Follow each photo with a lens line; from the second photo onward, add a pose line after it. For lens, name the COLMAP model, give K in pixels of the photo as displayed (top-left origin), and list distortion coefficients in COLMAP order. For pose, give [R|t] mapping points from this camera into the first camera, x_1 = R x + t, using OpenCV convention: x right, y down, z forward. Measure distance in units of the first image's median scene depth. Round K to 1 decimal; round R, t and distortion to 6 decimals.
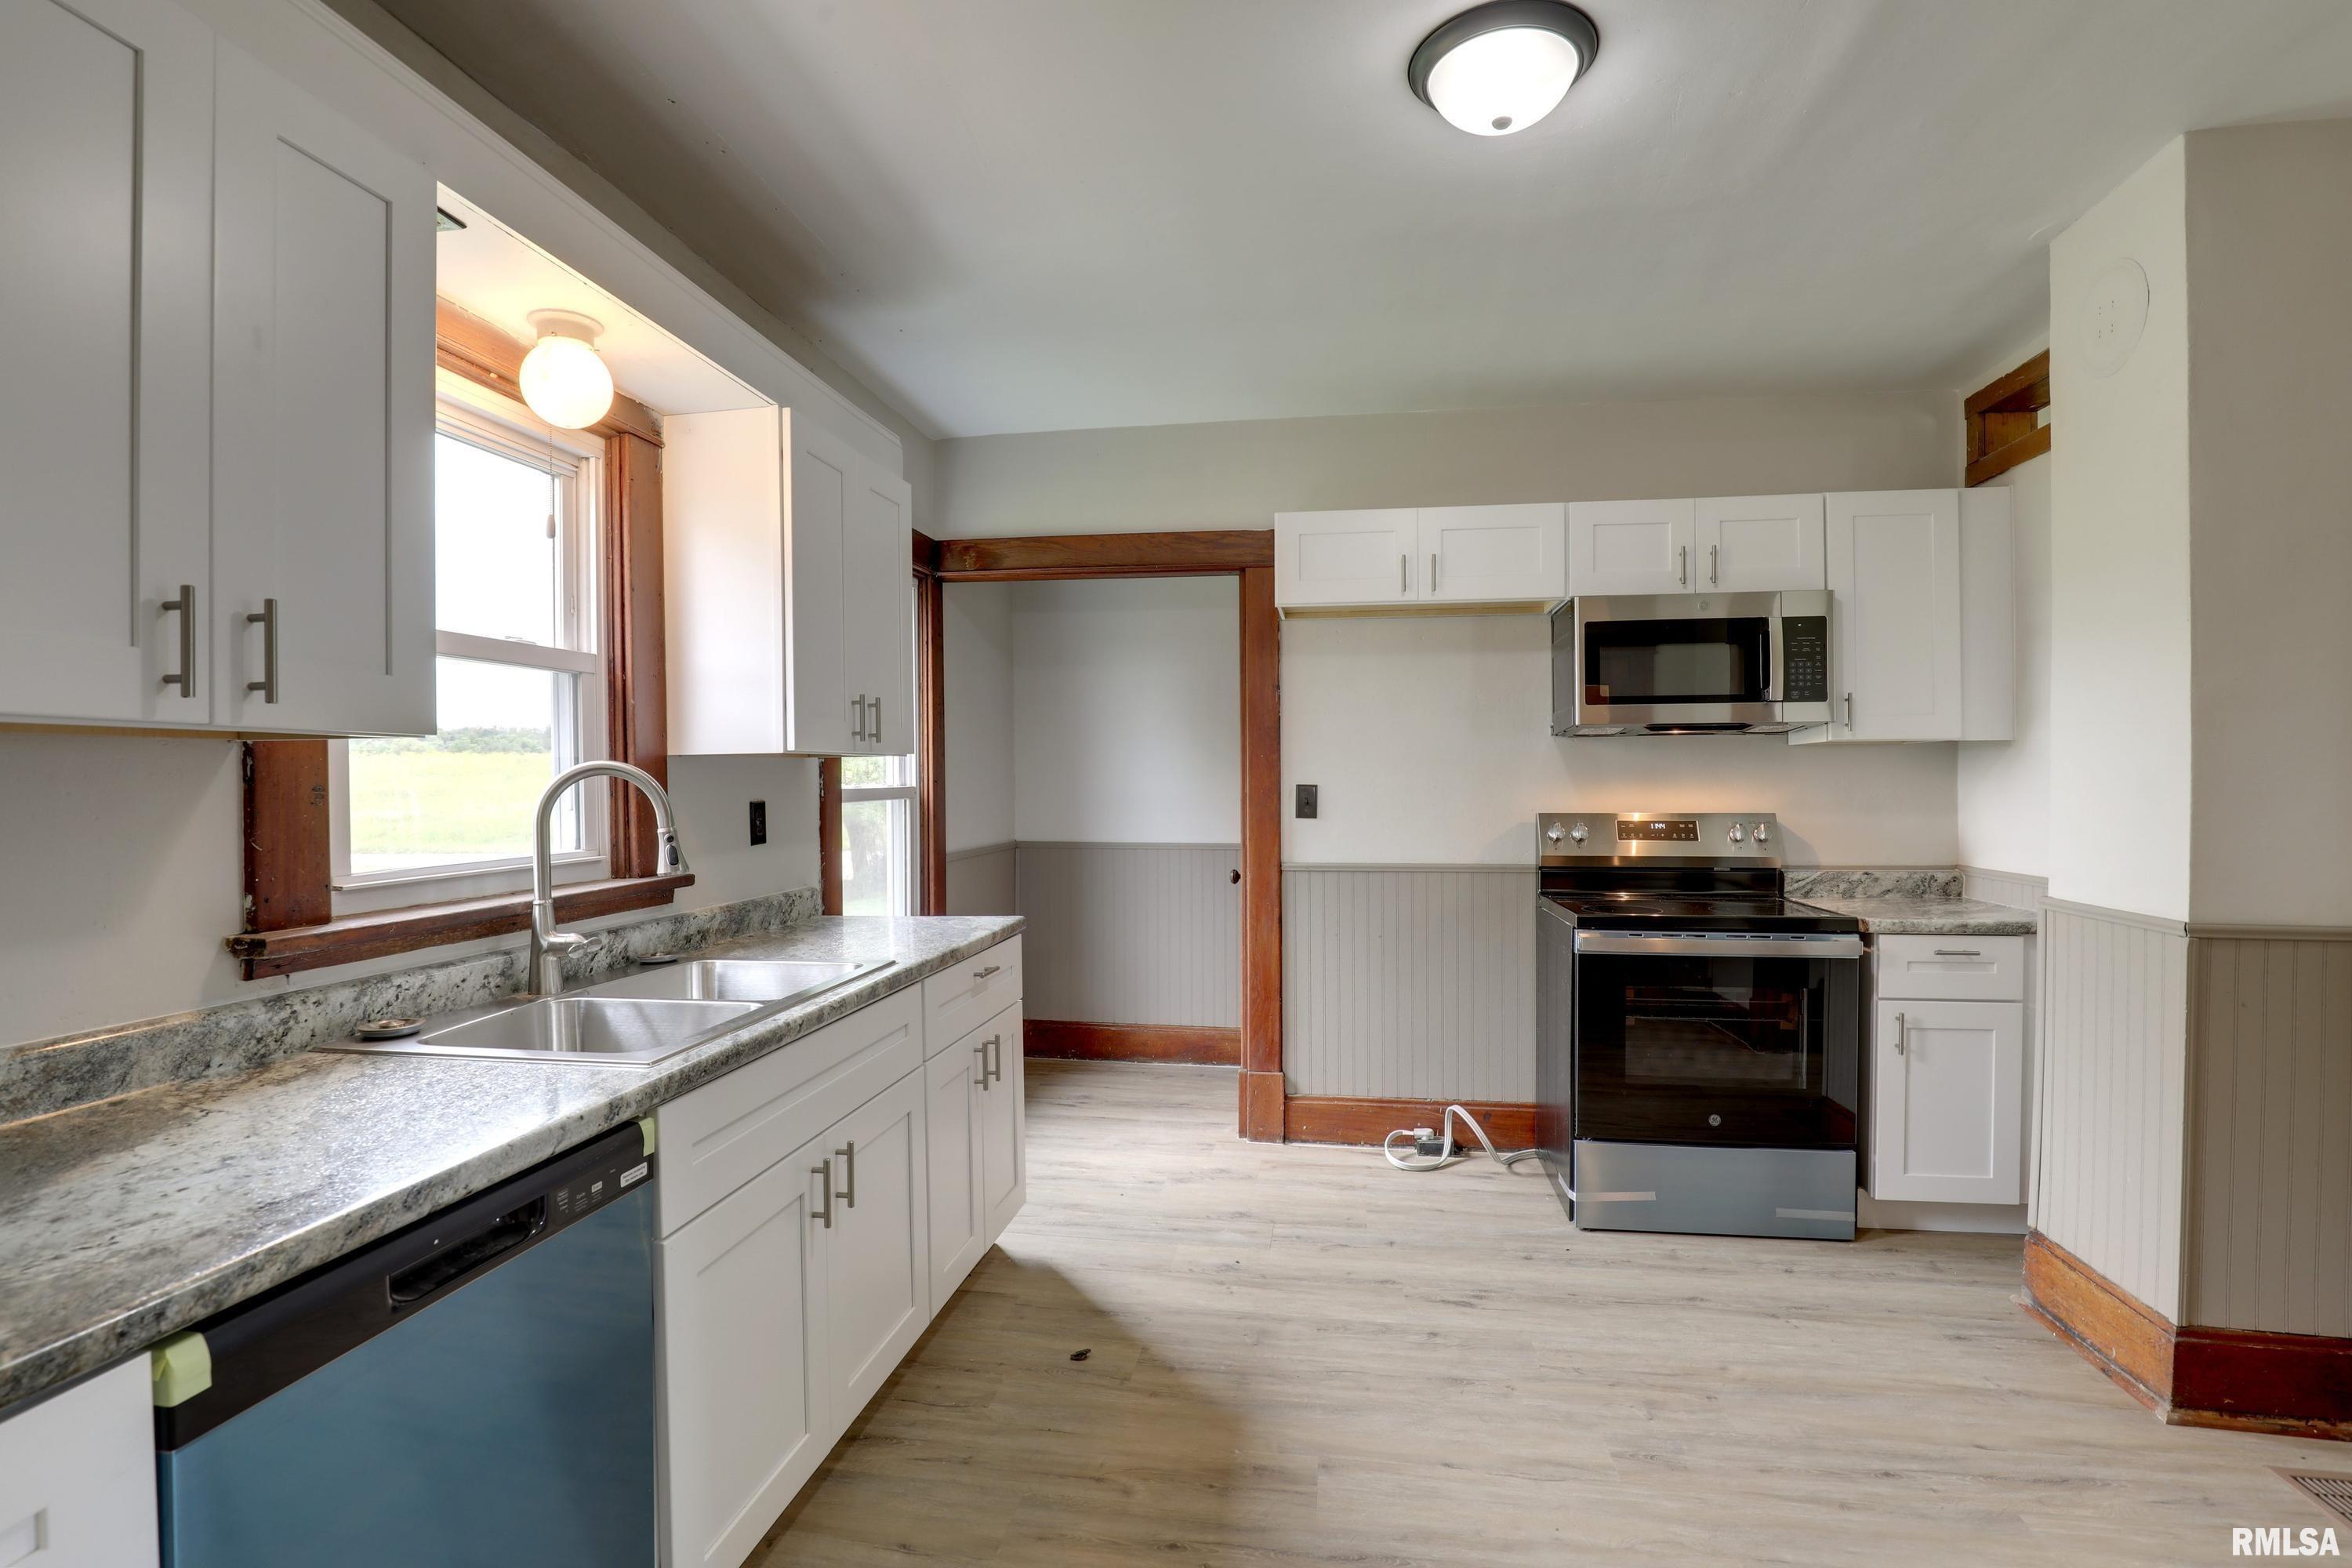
lens RADIAL K [[1085.4, 0, 1174.5], [0, 1085.4, 790.6], [0, 0, 1]] dist [-0.030995, 0.009882]
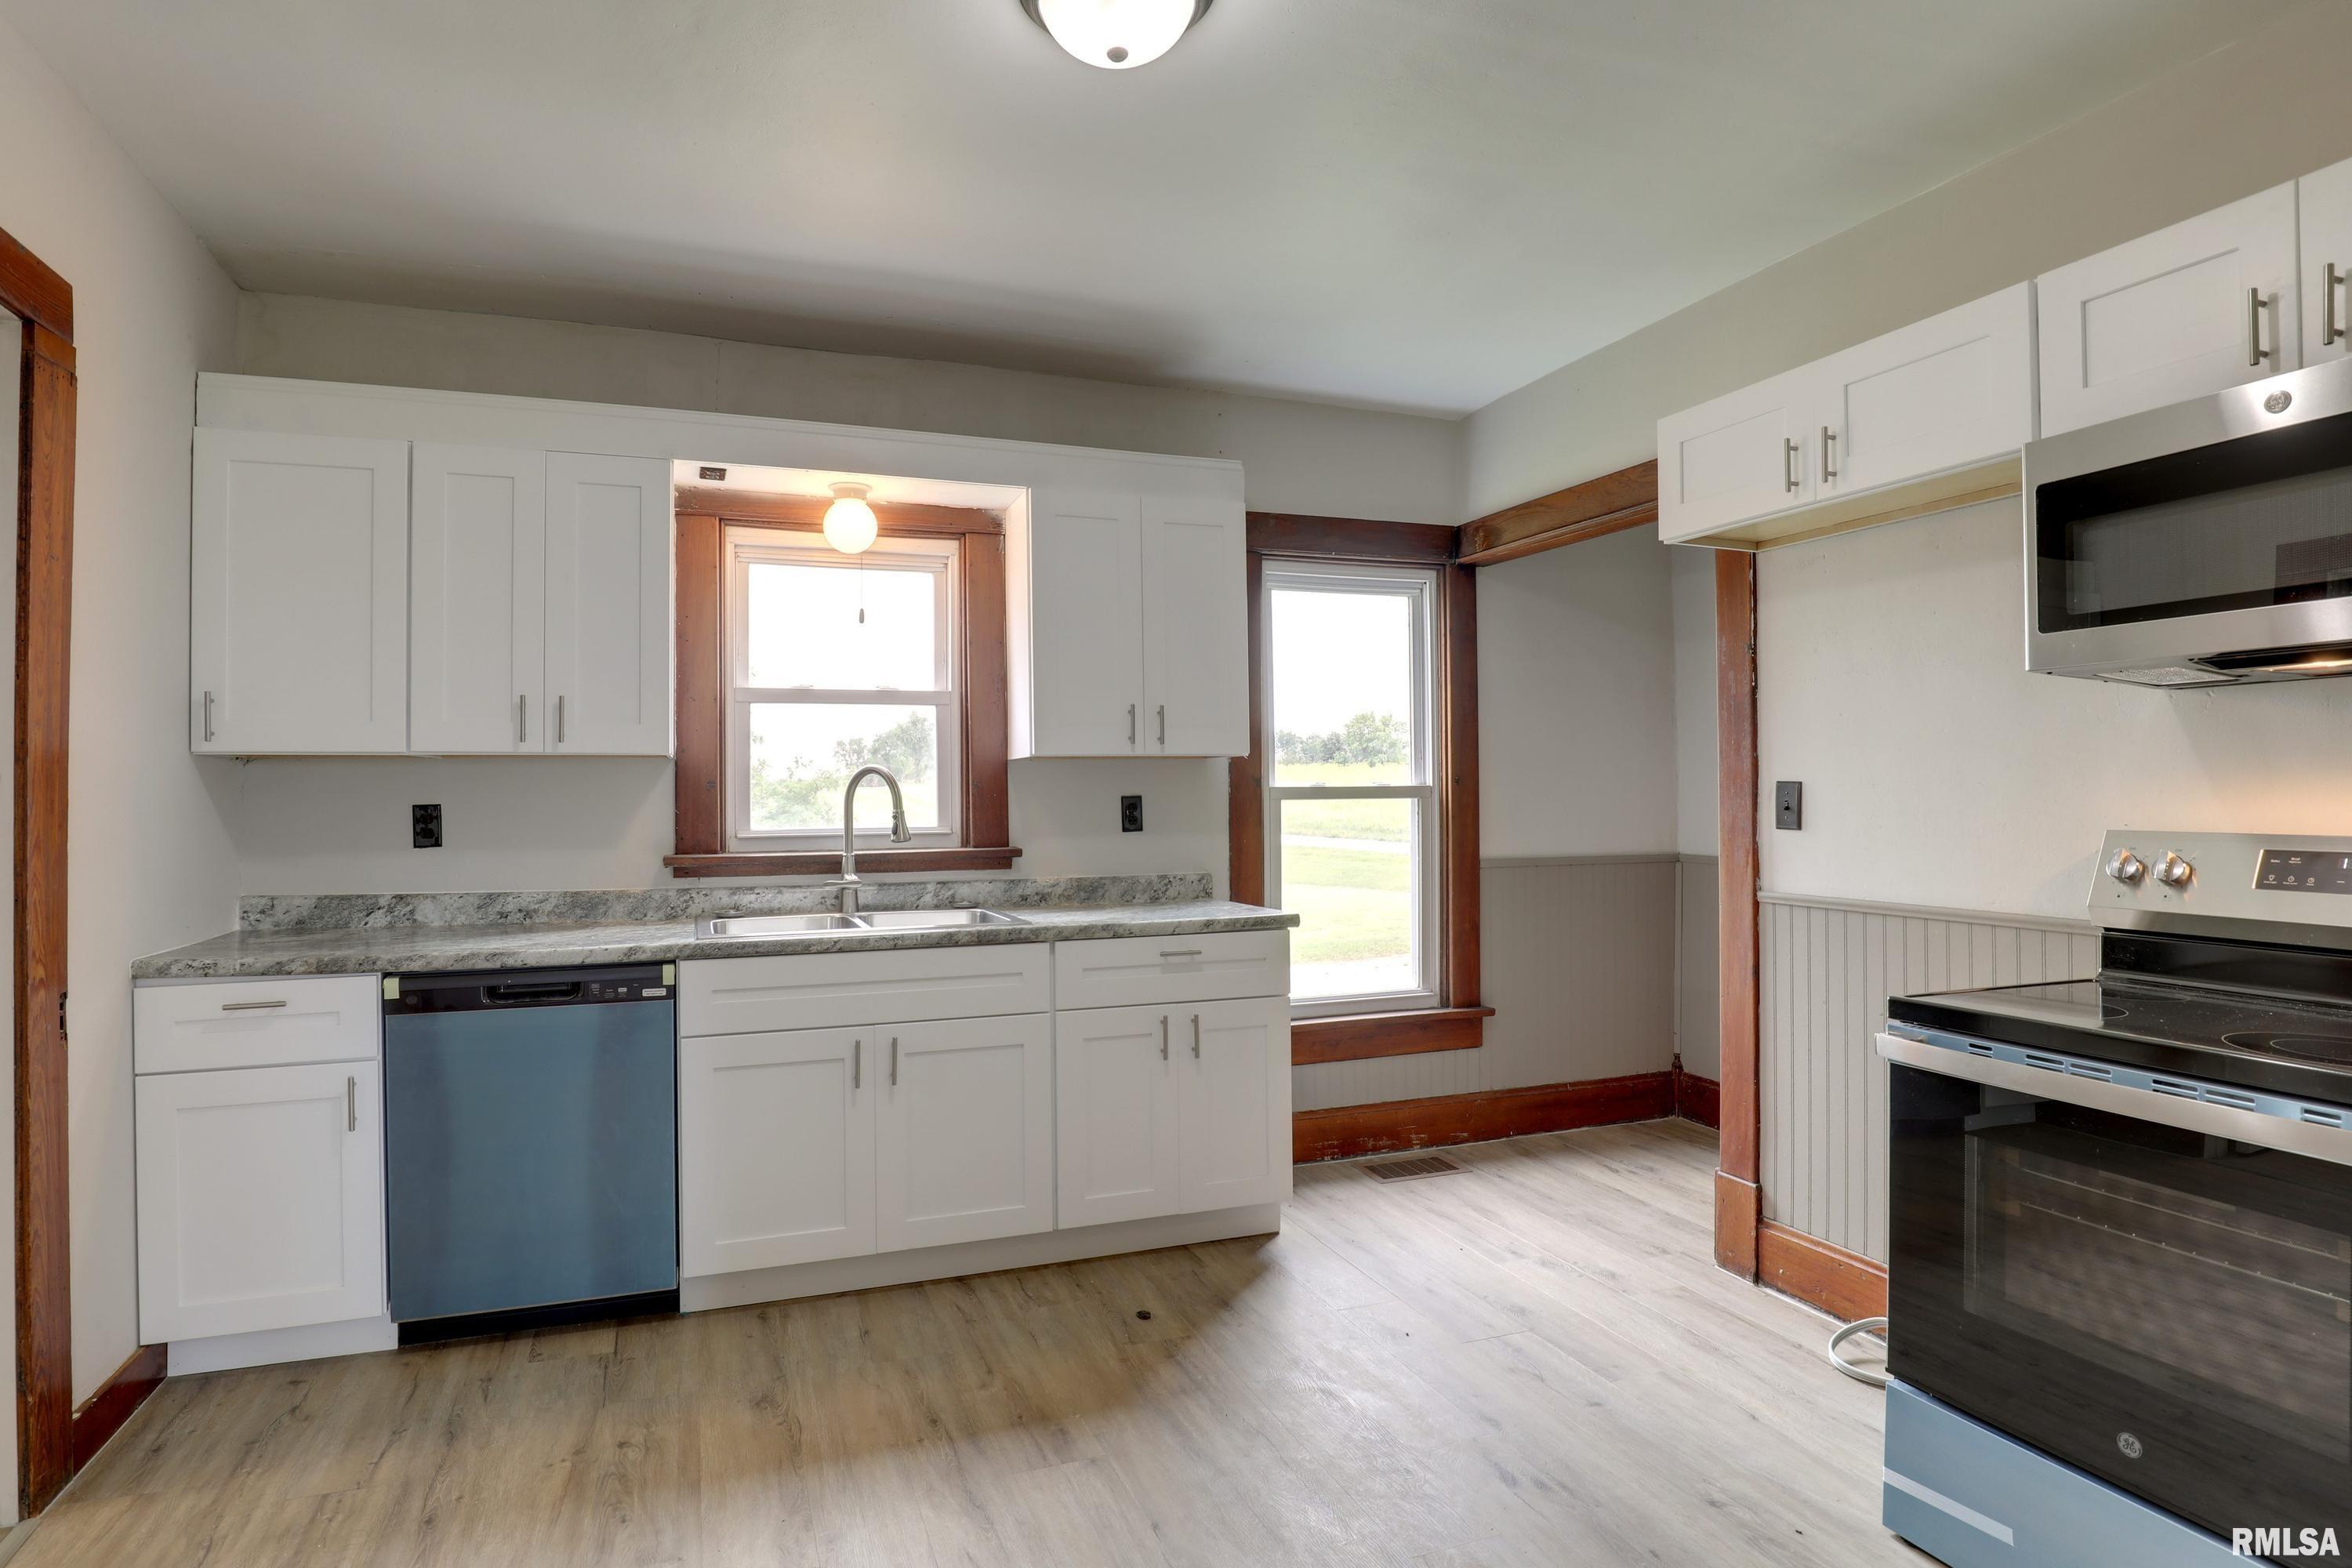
lens RADIAL K [[1206.7, 0, 1131.8], [0, 1206.7, 784.7], [0, 0, 1]] dist [-0.024798, -0.000163]
pose [[0.484495, -0.002566, -0.874790, 0.966782], [-0.007114, 0.999951, -0.006874, 0.007886], [0.874765, 0.009554, 0.484453, 0.416539]]
